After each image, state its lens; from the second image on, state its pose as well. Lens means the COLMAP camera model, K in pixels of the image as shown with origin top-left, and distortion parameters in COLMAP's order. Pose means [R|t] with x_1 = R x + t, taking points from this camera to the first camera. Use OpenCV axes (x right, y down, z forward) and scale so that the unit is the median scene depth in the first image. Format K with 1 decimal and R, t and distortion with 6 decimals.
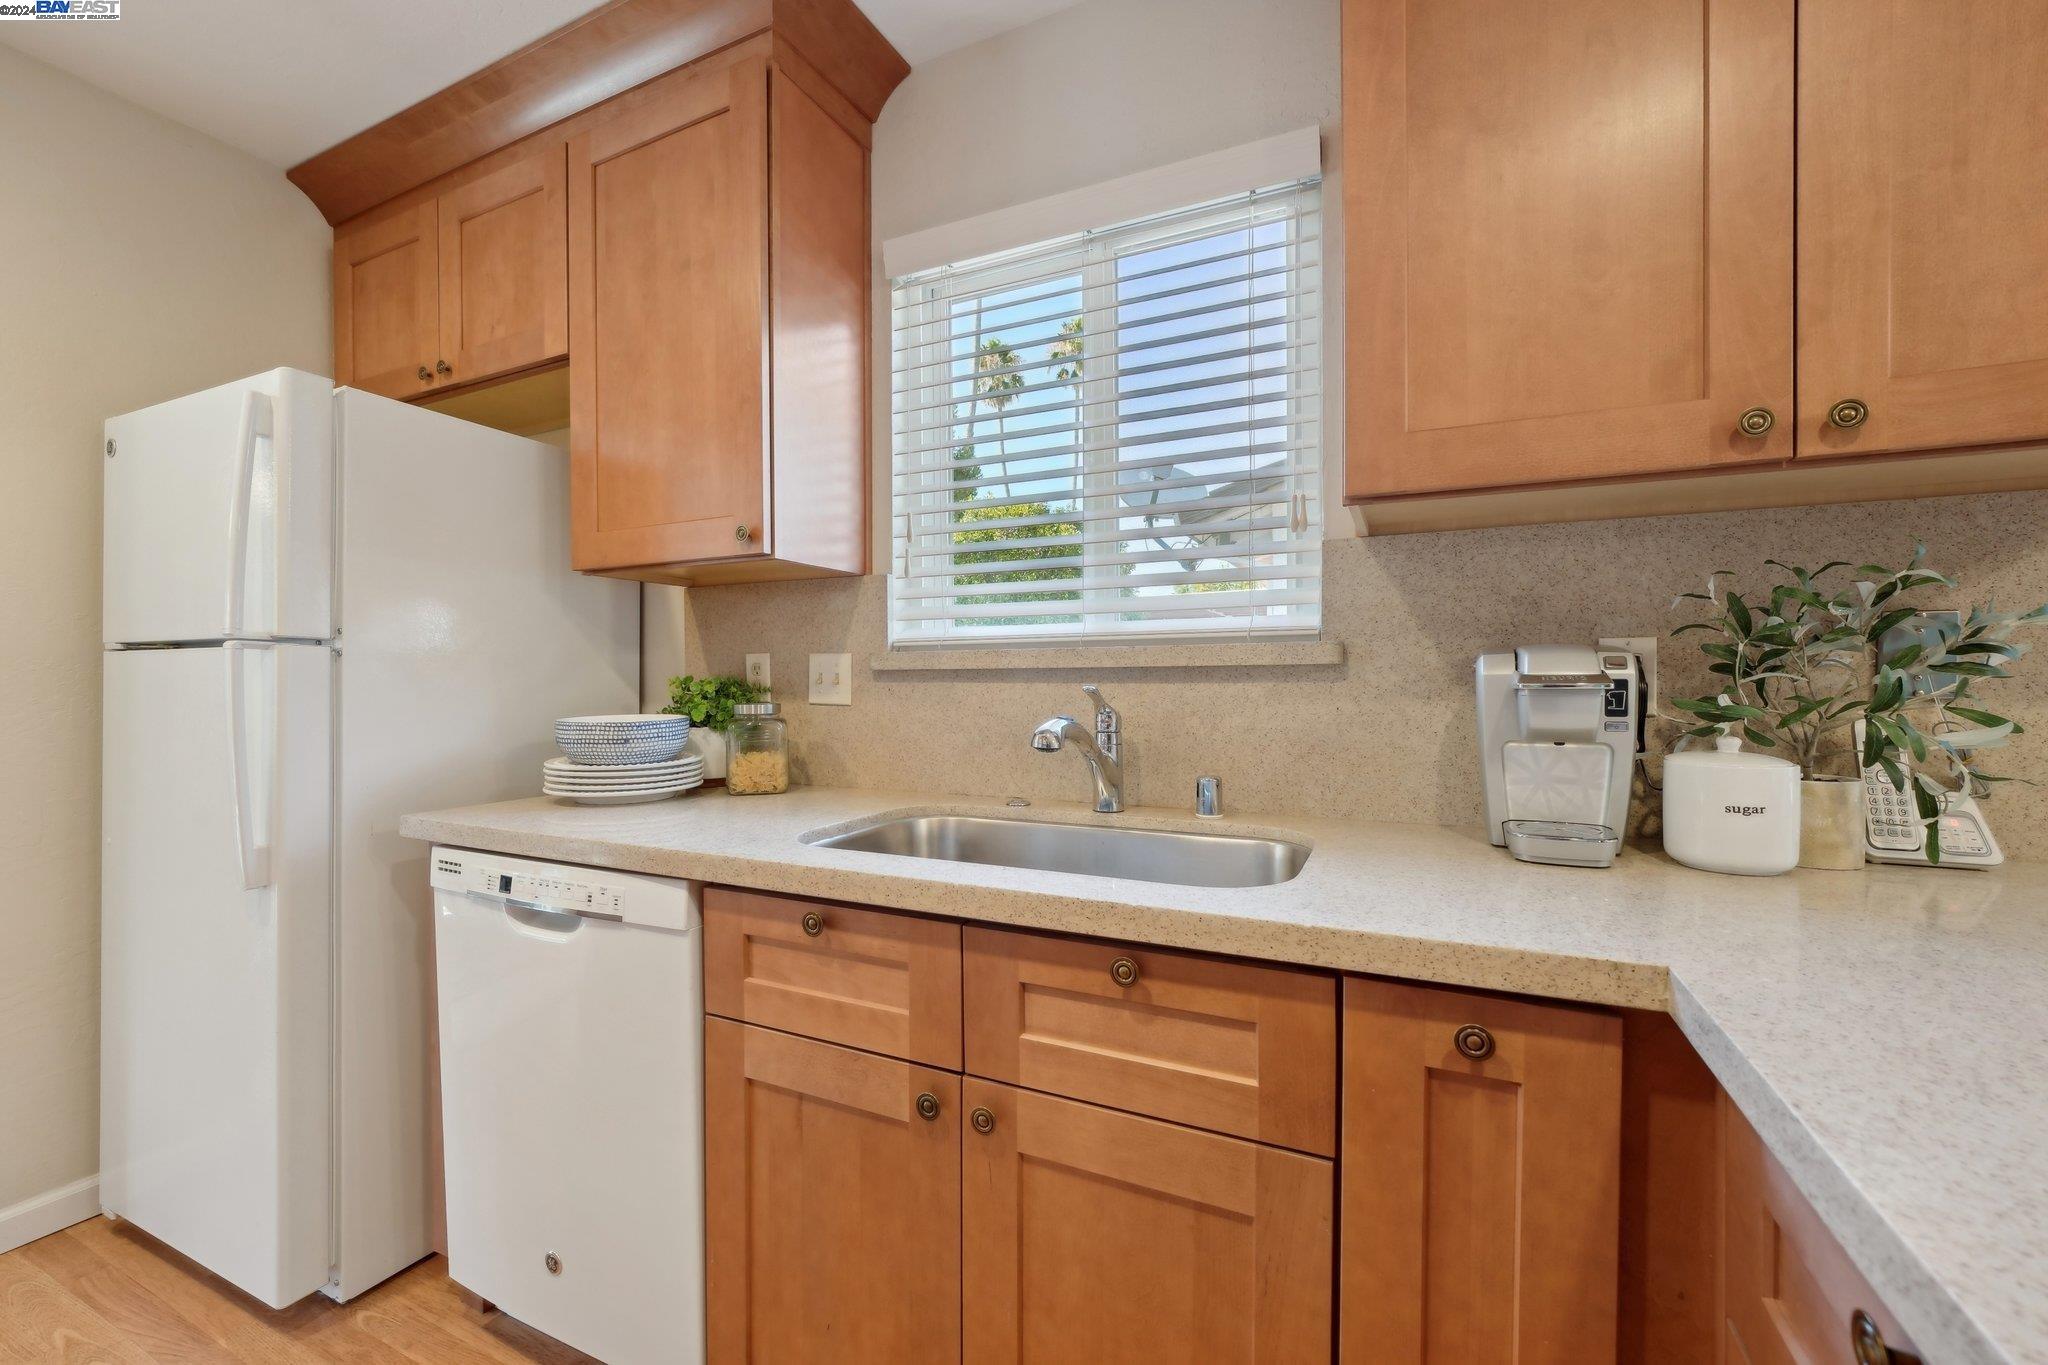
lens RADIAL K [[832.1, 0, 1024.9], [0, 832.1, 688.5], [0, 0, 1]] dist [-0.013185, 0.002791]
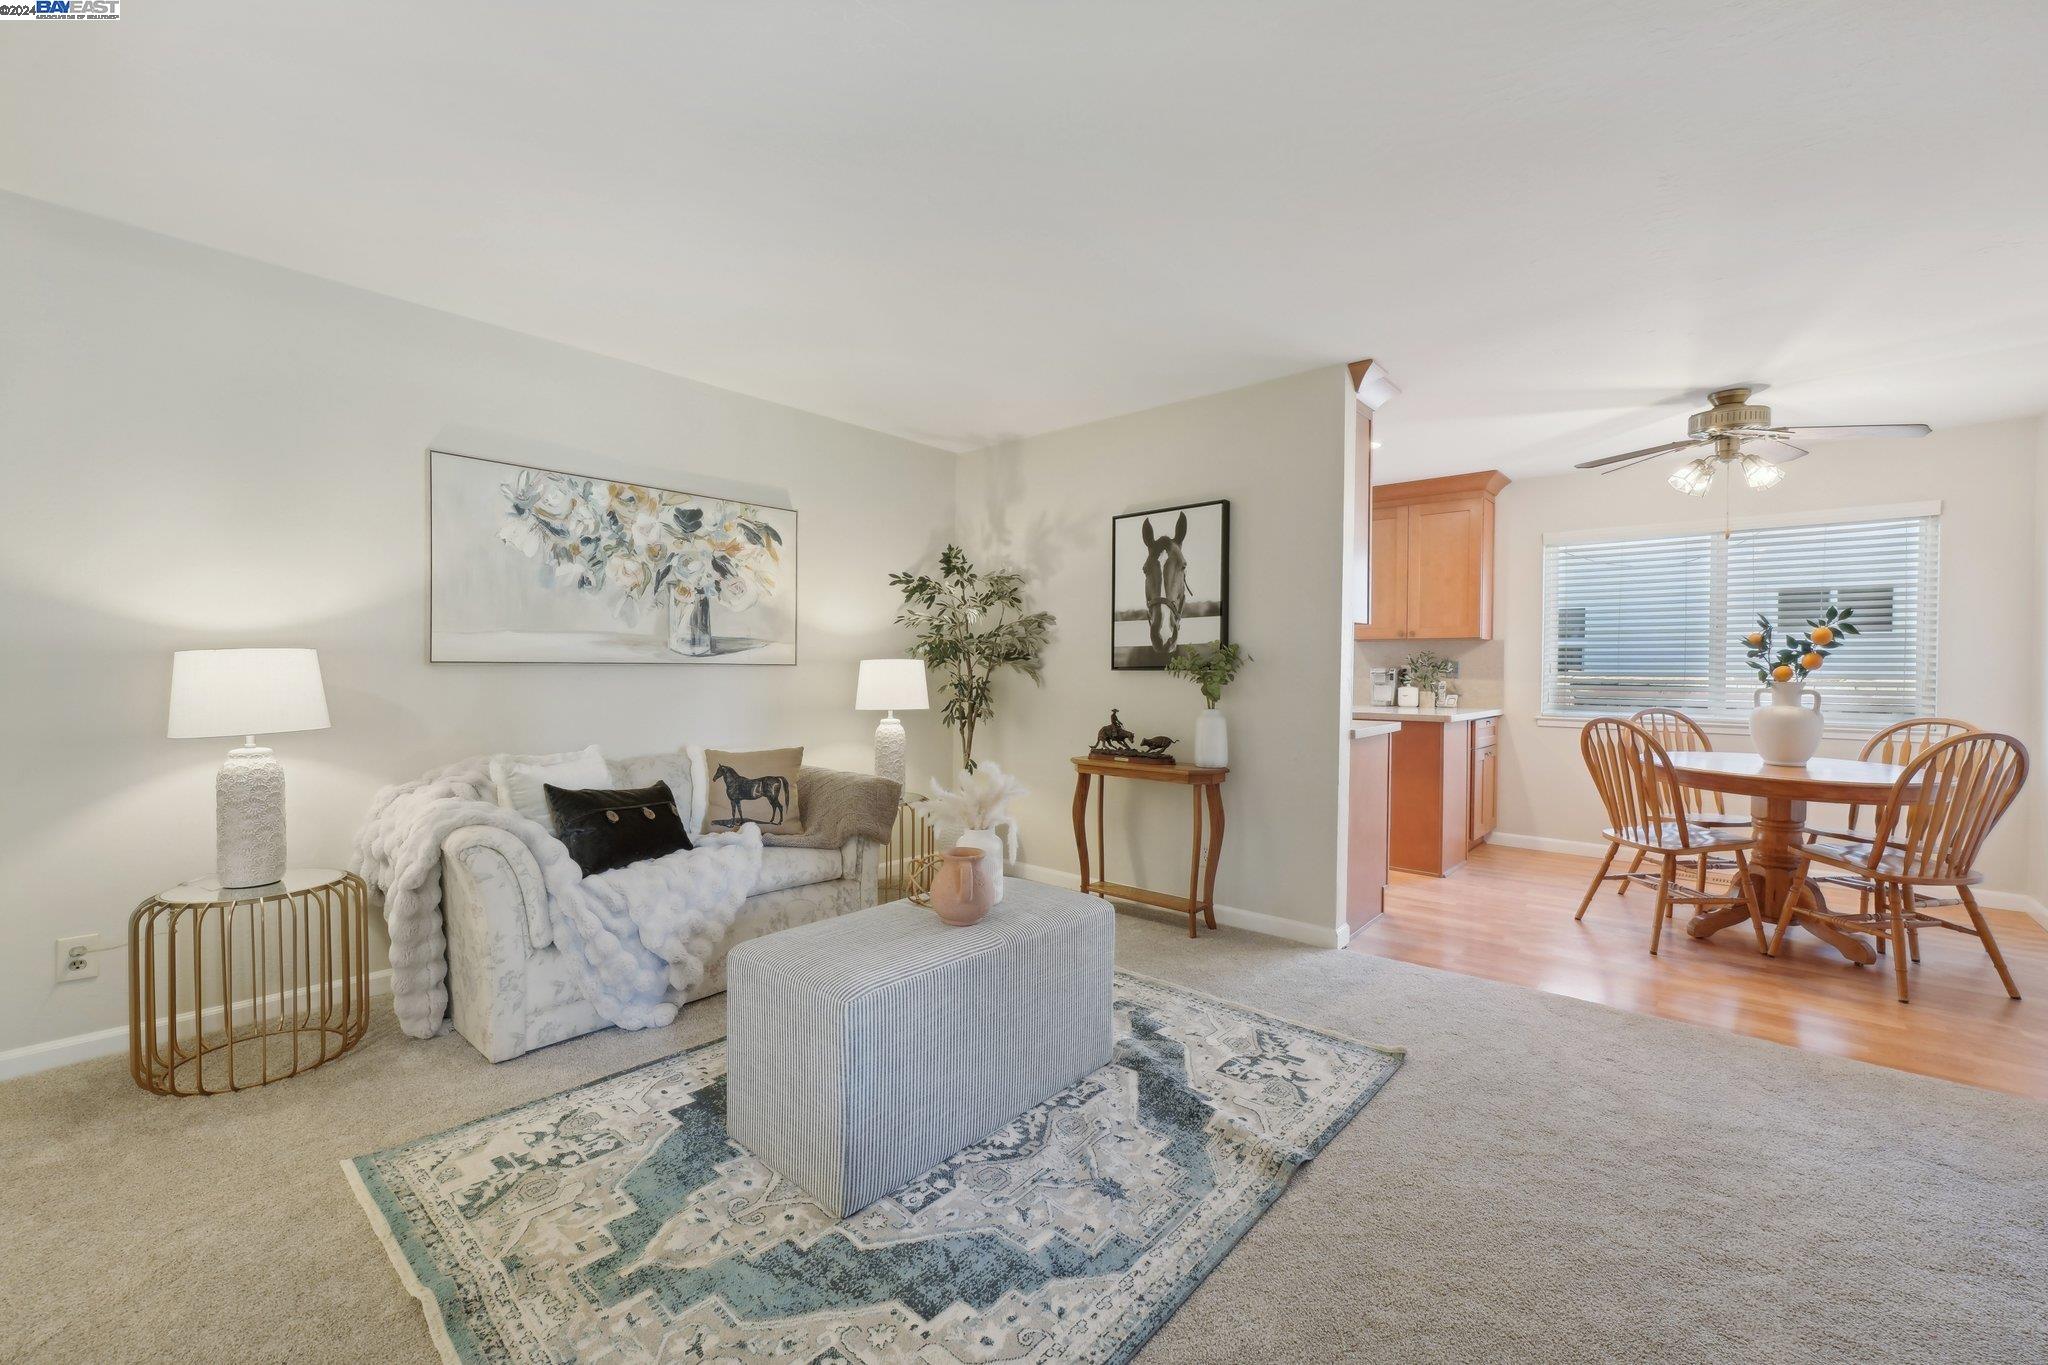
lens RADIAL K [[832.1, 0, 1017.4], [0, 832.1, 675.5], [0, 0, 1]] dist [-0.013185, 0.002791]
pose [[0.965360, 0.010979, -0.260691, -0.218905], [-0.012200, 0.999921, -0.003069, 0.043079], [0.260637, 0.006143, 0.965417, -4.496142]]
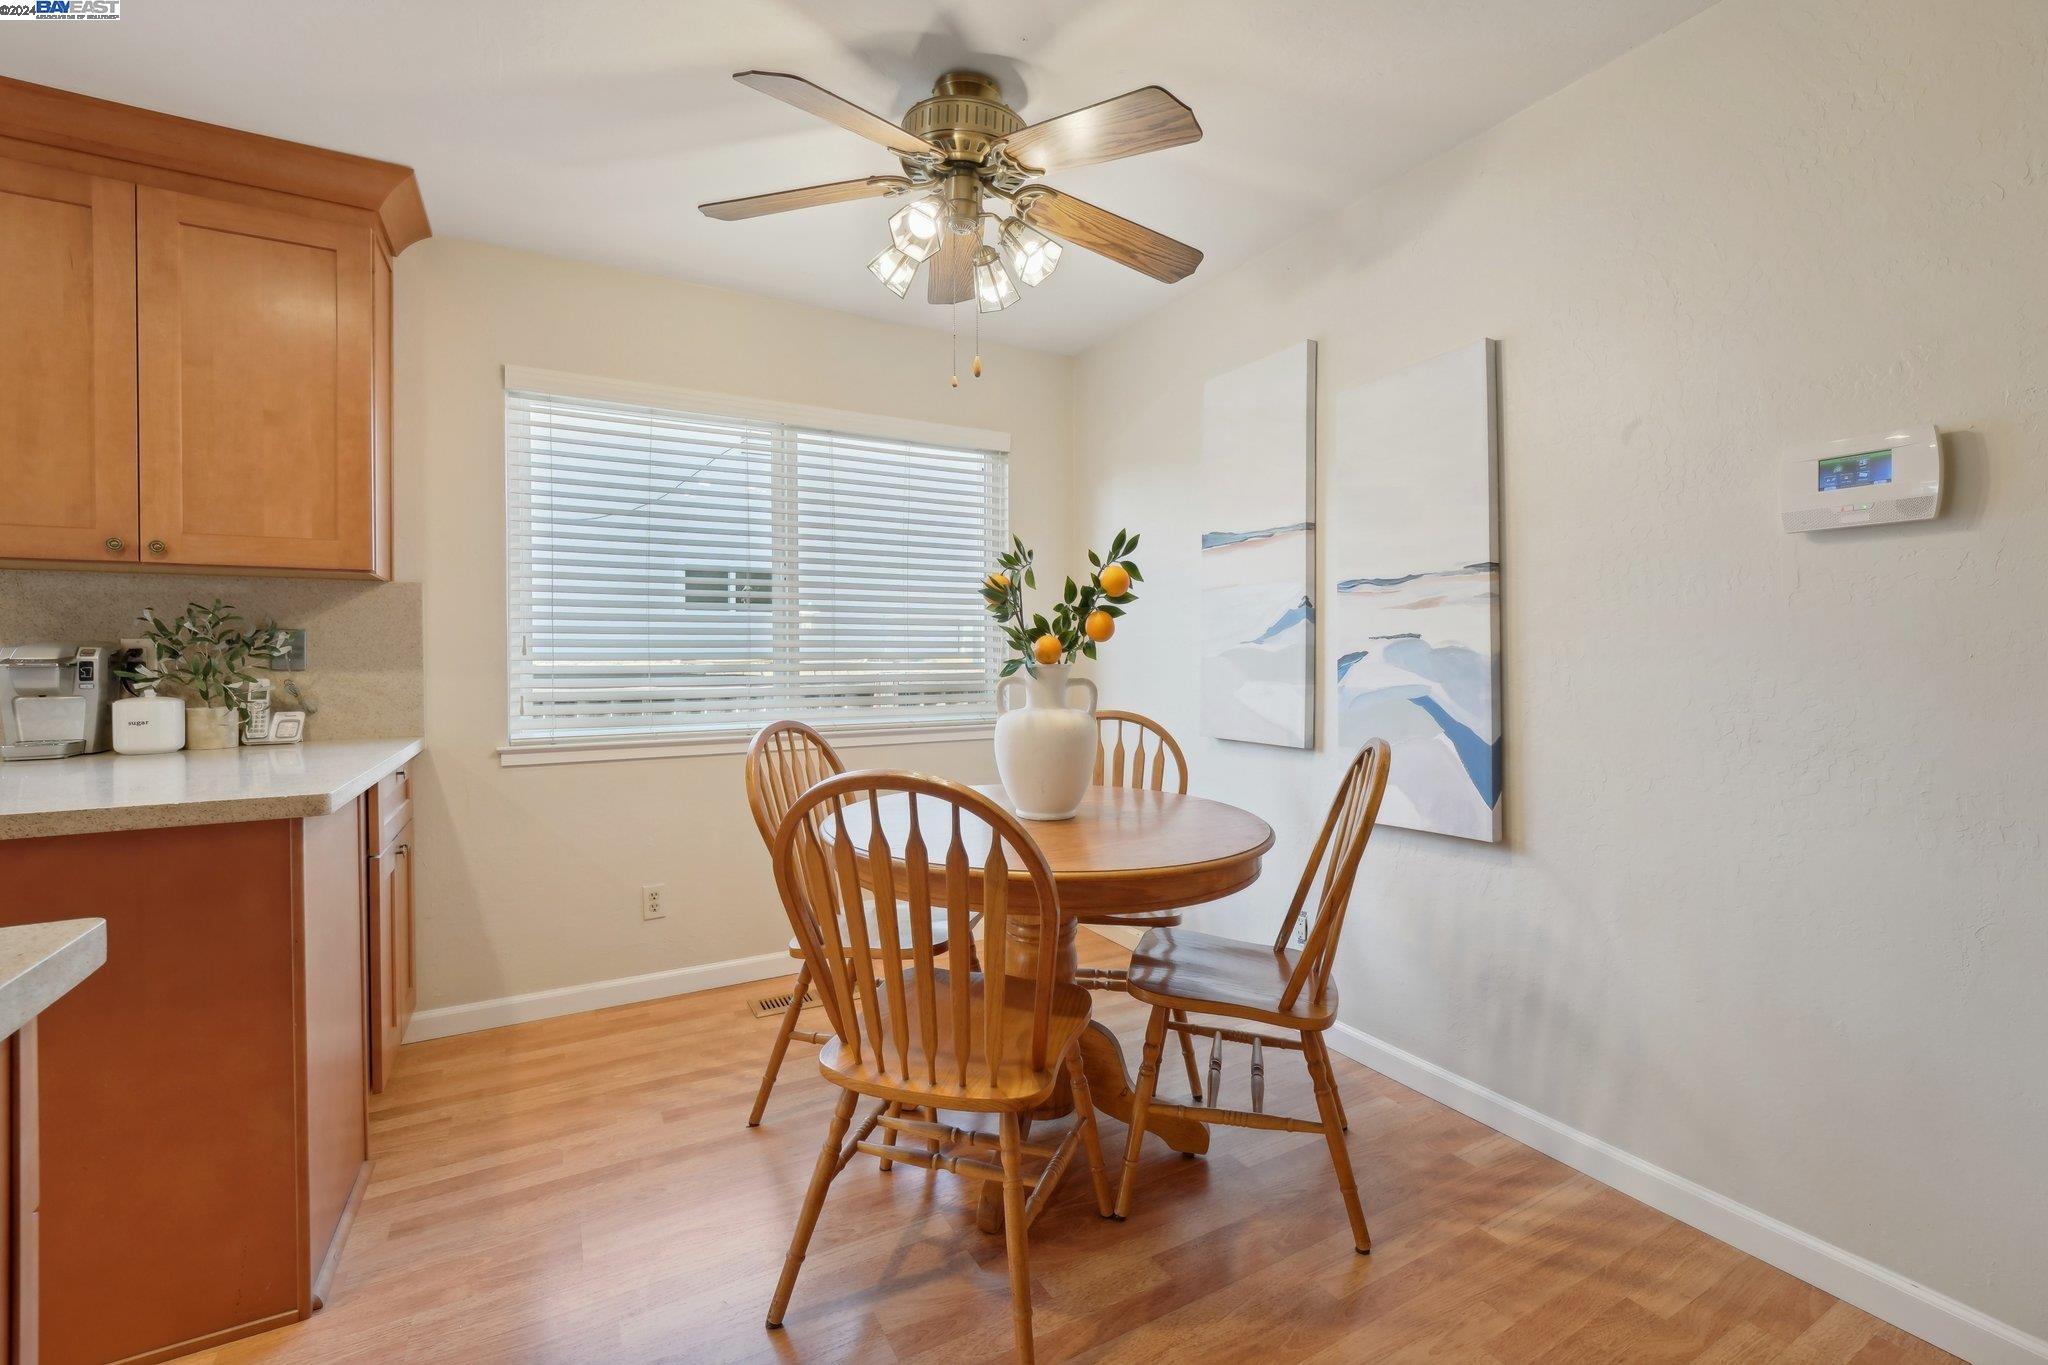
lens RADIAL K [[857.1, 0, 1029.0], [0, 857.1, 670.3], [0, 0, 1]] dist [-0.001795, -0.000439]
pose [[0.558041, -0.012566, 0.829718, 0.272584], [0.013687, 0.999889, 0.005938, 0.023821], [-0.829701, 0.008042, 0.558151, -1.719196]]
